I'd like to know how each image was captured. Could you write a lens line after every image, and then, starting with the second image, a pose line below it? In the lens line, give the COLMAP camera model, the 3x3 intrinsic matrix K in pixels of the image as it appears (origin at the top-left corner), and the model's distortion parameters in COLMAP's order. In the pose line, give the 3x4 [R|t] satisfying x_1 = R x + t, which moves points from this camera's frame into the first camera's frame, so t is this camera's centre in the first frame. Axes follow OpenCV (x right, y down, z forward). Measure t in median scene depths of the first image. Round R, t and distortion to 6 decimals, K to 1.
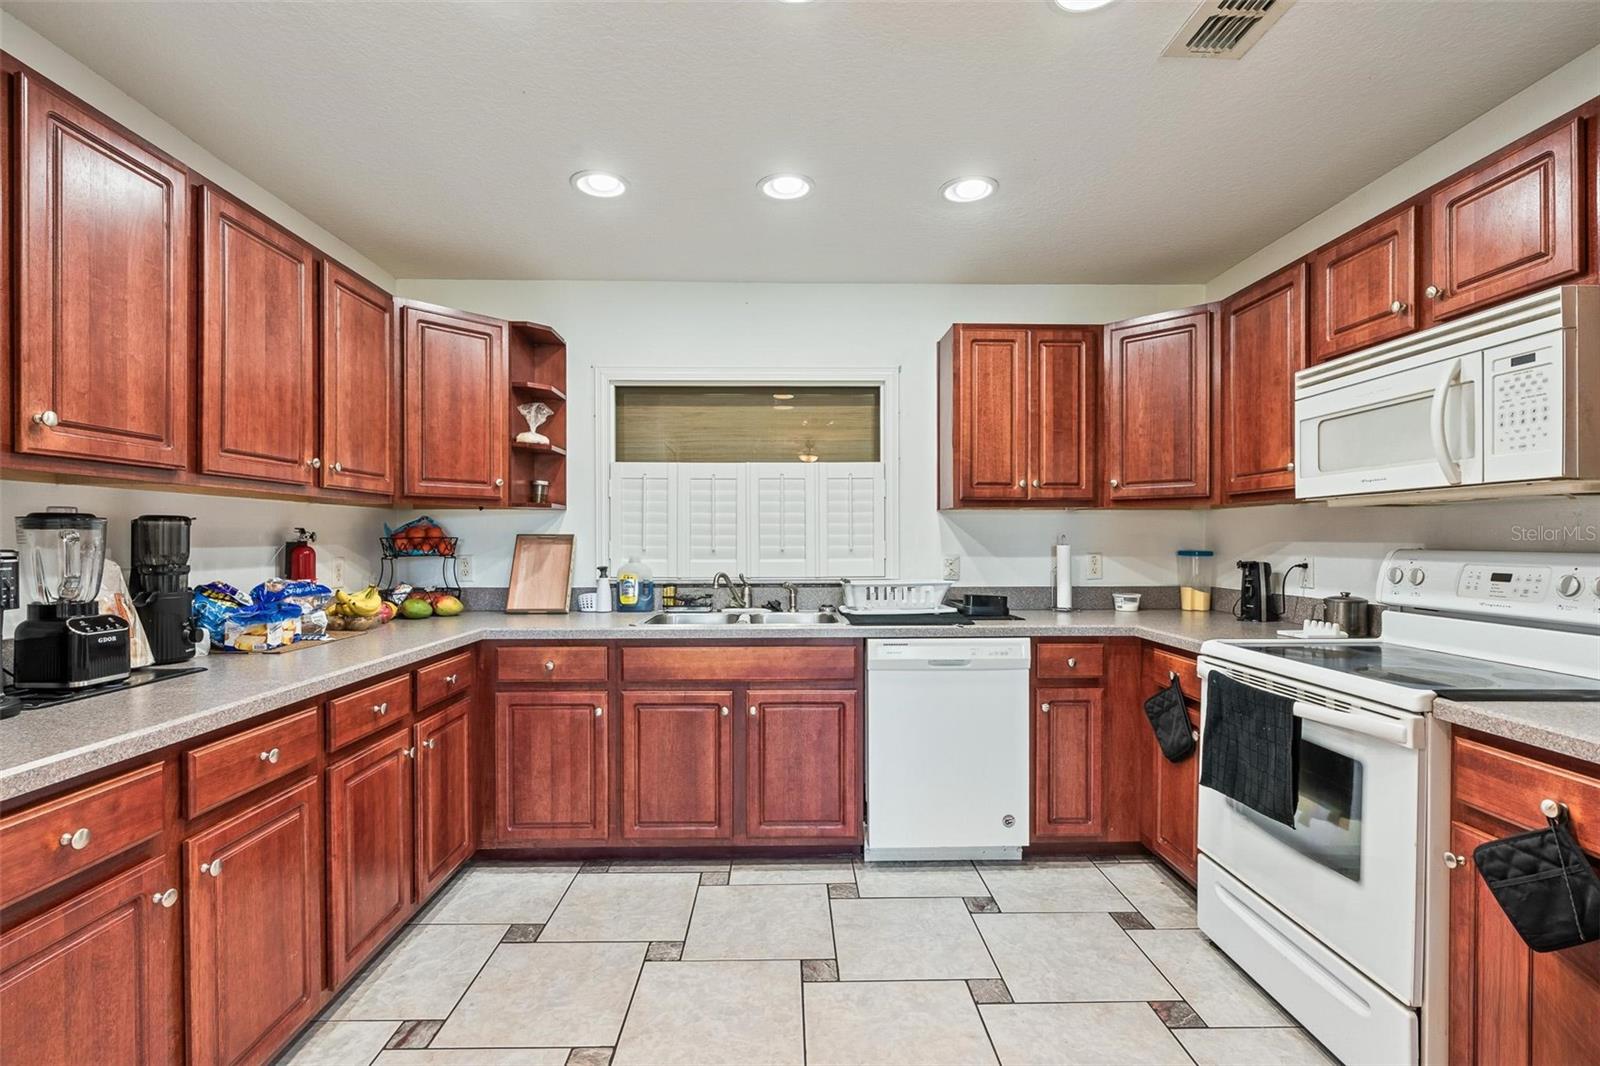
lens RADIAL K [[734.1, 0, 802.4], [0, 734.1, 543.7], [0, 0, 1]] dist [0.000920, 0.000656]
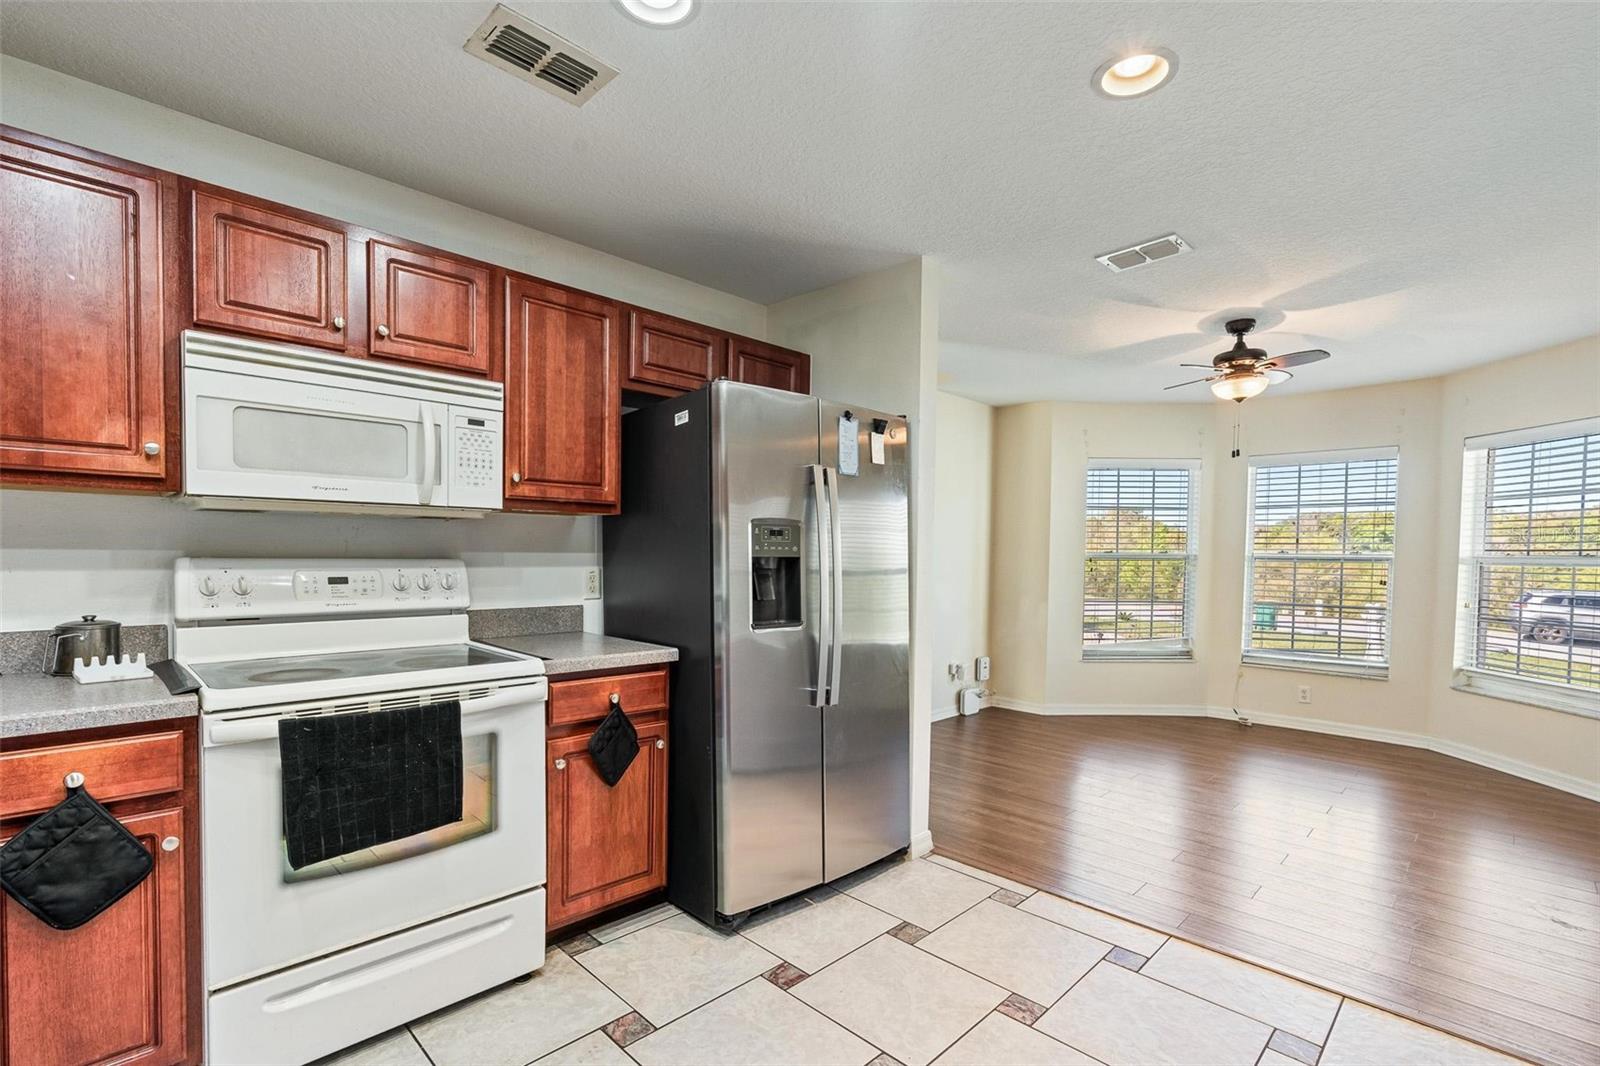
lens RADIAL K [[752.4, 0, 796.8], [0, 752.4, 583.7], [0, 0, 1]] dist [0.003528, 0.001343]
pose [[-0.693972, -0.040605, 0.718856, -0.476374], [-0.008193, 0.998789, 0.048508, -0.014949], [-0.719955, 0.027773, -0.693464, 1.487453]]
